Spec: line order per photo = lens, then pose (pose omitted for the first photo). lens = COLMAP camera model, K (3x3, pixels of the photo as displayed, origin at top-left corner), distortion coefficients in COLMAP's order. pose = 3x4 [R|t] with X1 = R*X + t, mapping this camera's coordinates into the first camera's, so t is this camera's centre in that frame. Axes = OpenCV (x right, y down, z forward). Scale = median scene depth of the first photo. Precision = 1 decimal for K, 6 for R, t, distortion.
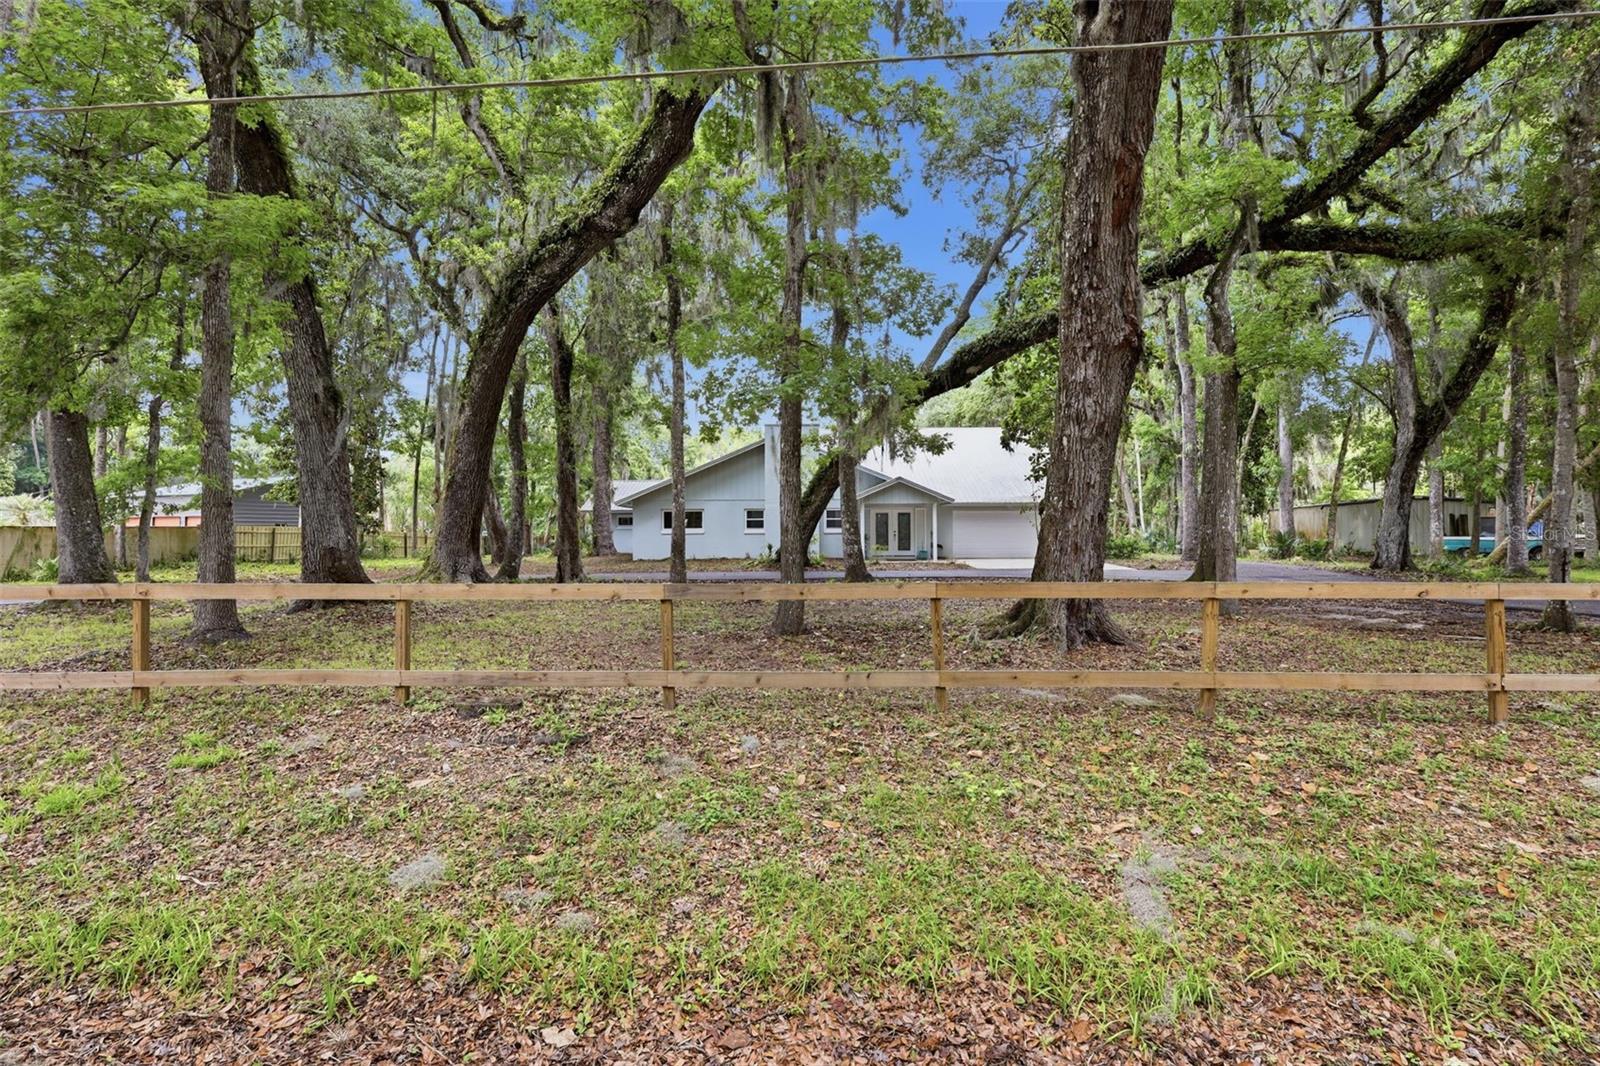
lens RADIAL K [[761.6, 0, 802.2], [0, 761.6, 550.7], [0, 0, 1]] dist [-0.000848, -0.000128]
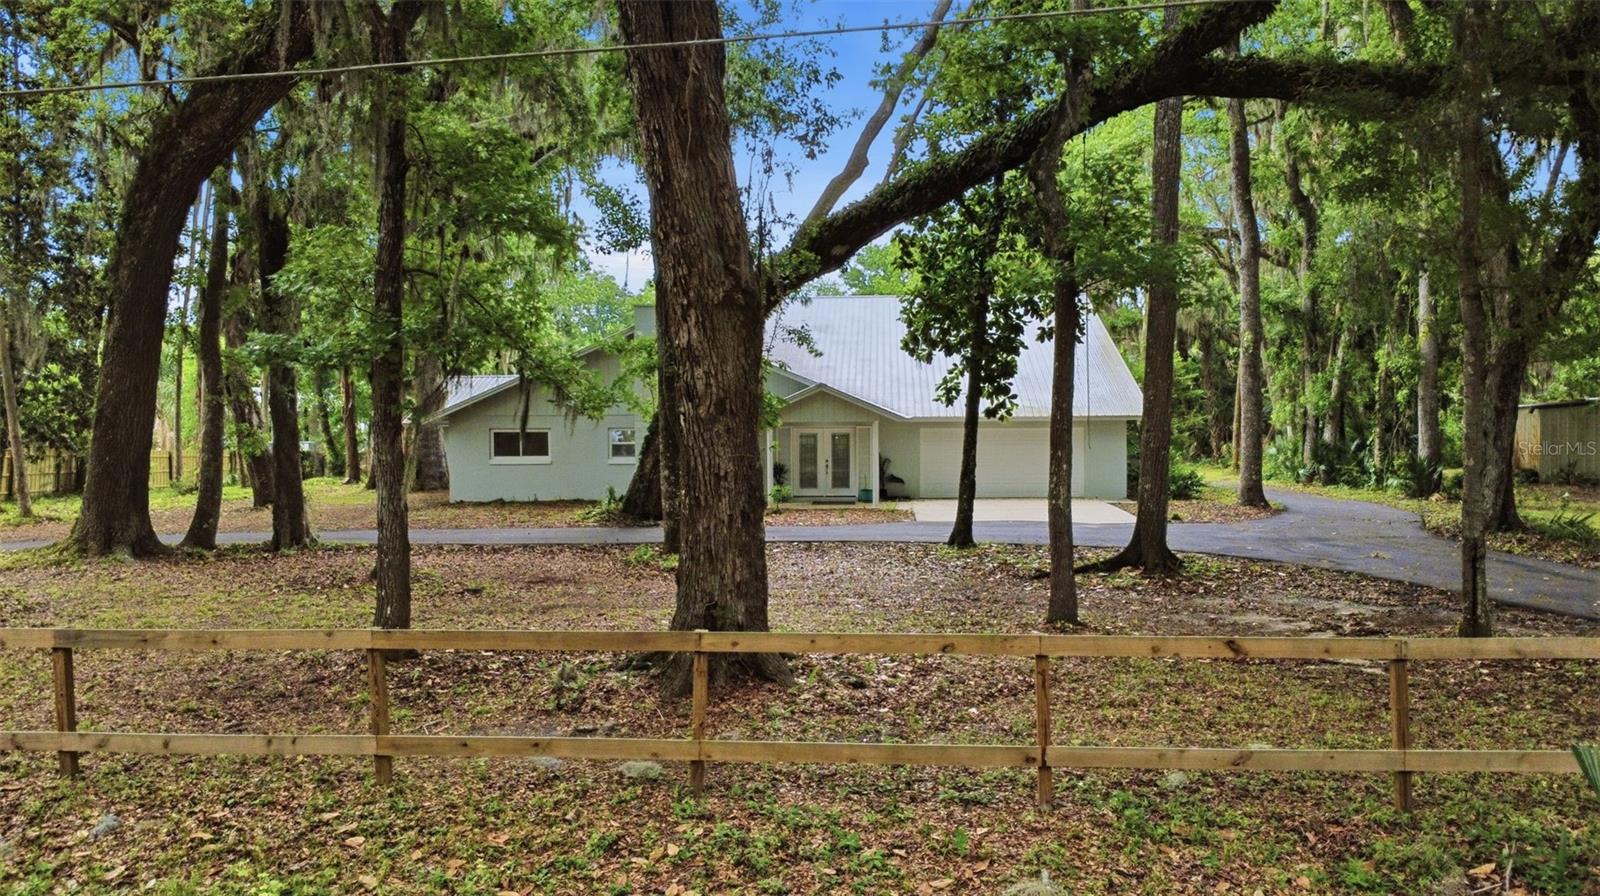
lens RADIAL K [[1184.8, 0, 800.0], [0, 1184.8, 448.0], [0, 0, 1]] dist [-0.001497, -0.001167]
pose [[0.999485, -0.004995, -0.031704, 0.201825], [0.004697, 0.999944, -0.009453, -0.041757], [0.031749, 0.009300, 0.999453, -0.076967]]
